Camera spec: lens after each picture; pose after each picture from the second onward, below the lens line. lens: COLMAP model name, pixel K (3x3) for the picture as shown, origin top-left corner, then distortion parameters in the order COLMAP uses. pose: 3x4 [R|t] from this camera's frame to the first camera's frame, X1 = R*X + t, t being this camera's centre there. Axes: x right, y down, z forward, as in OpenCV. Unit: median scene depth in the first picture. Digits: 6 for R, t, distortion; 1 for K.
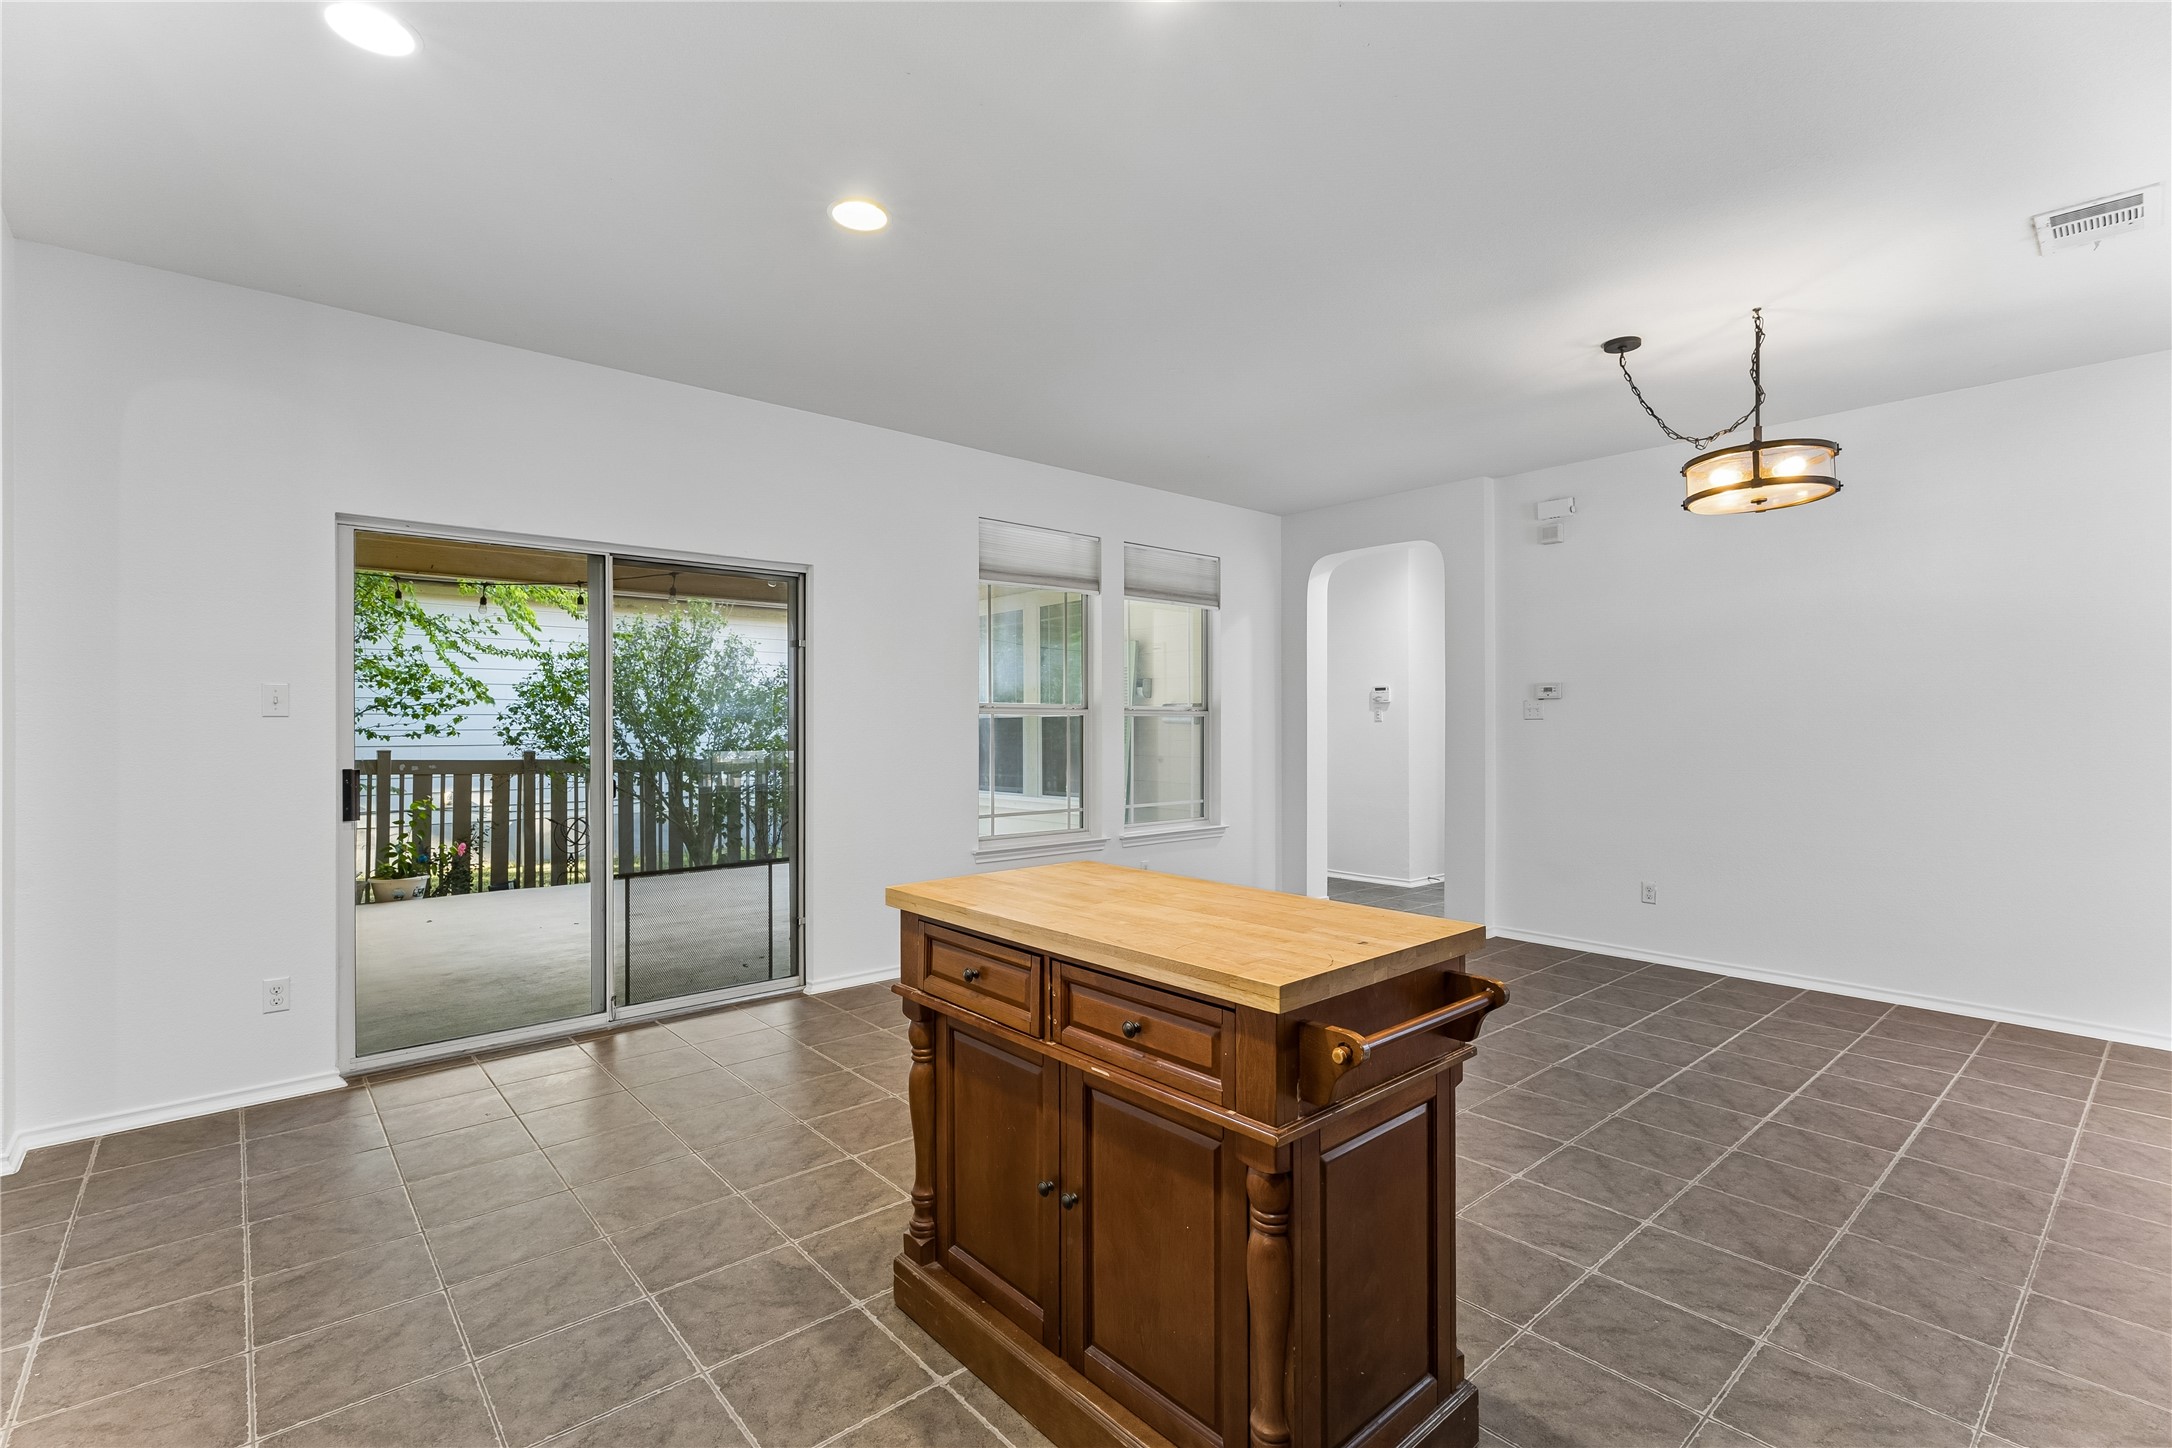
lens RADIAL K [[985.9, 0, 1089.4], [0, 985.9, 720.3], [0, 0, 1]] dist [0.002599, 0.000442]
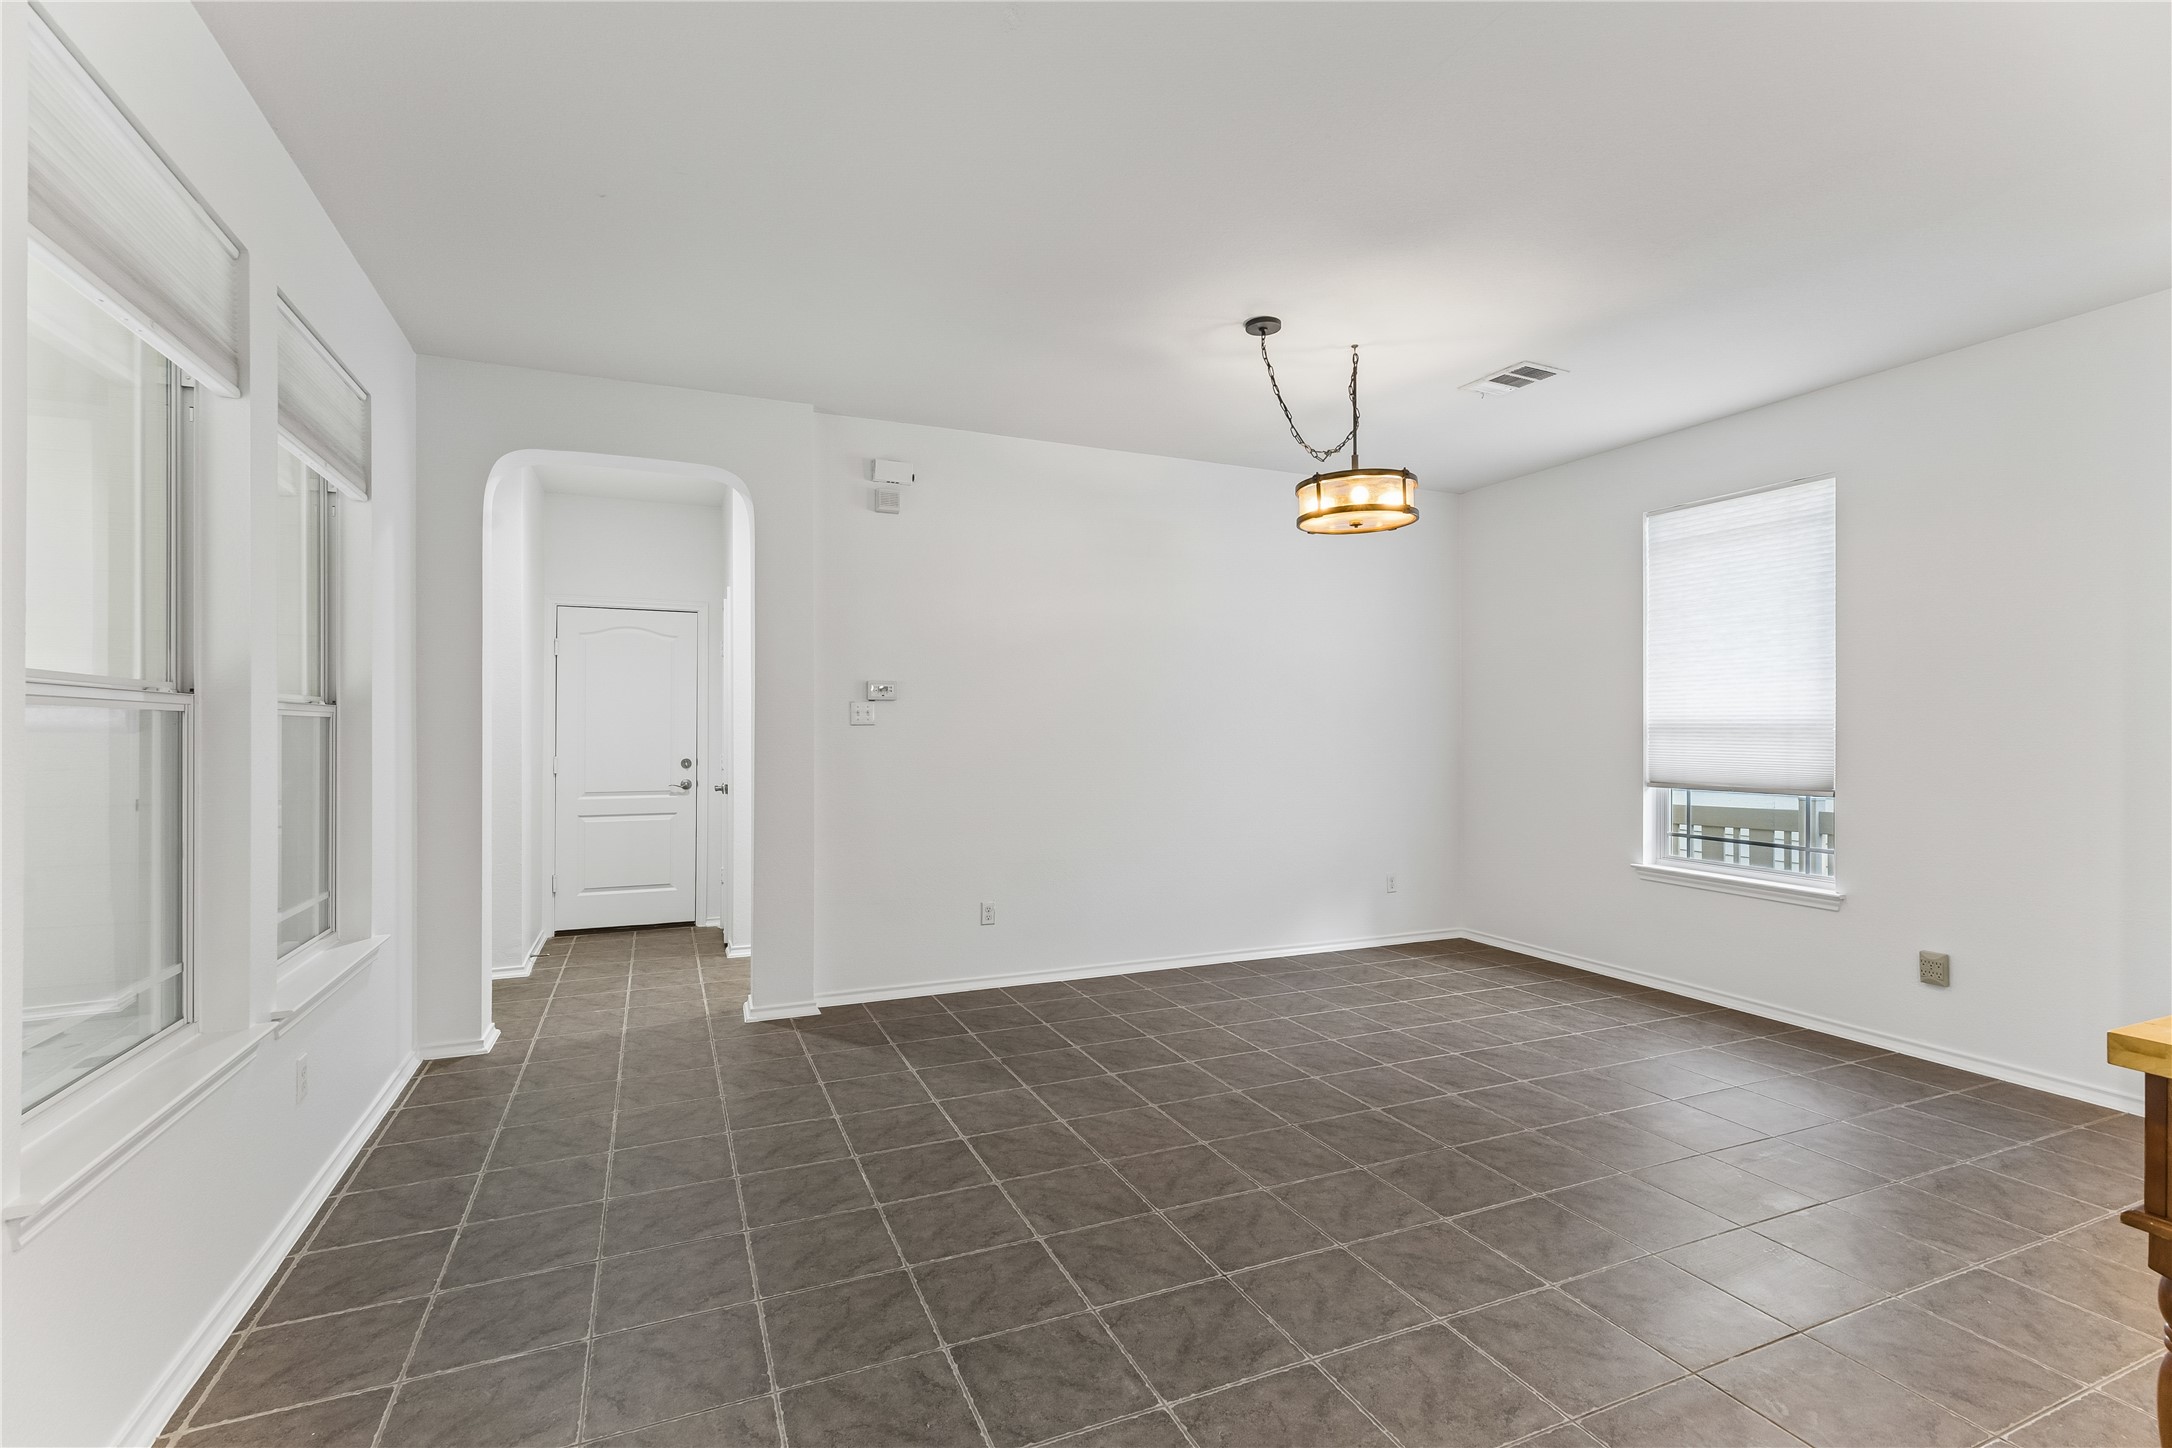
lens RADIAL K [[985.9, 0, 1089.4], [0, 985.9, 720.3], [0, 0, 1]] dist [0.002599, 0.000442]
pose [[0.300095, 0.007179, 0.953882, -0.396675], [-0.003598, 0.999973, -0.006394, -0.000678], [-0.953903, -0.001513, 0.300112, 0.874763]]
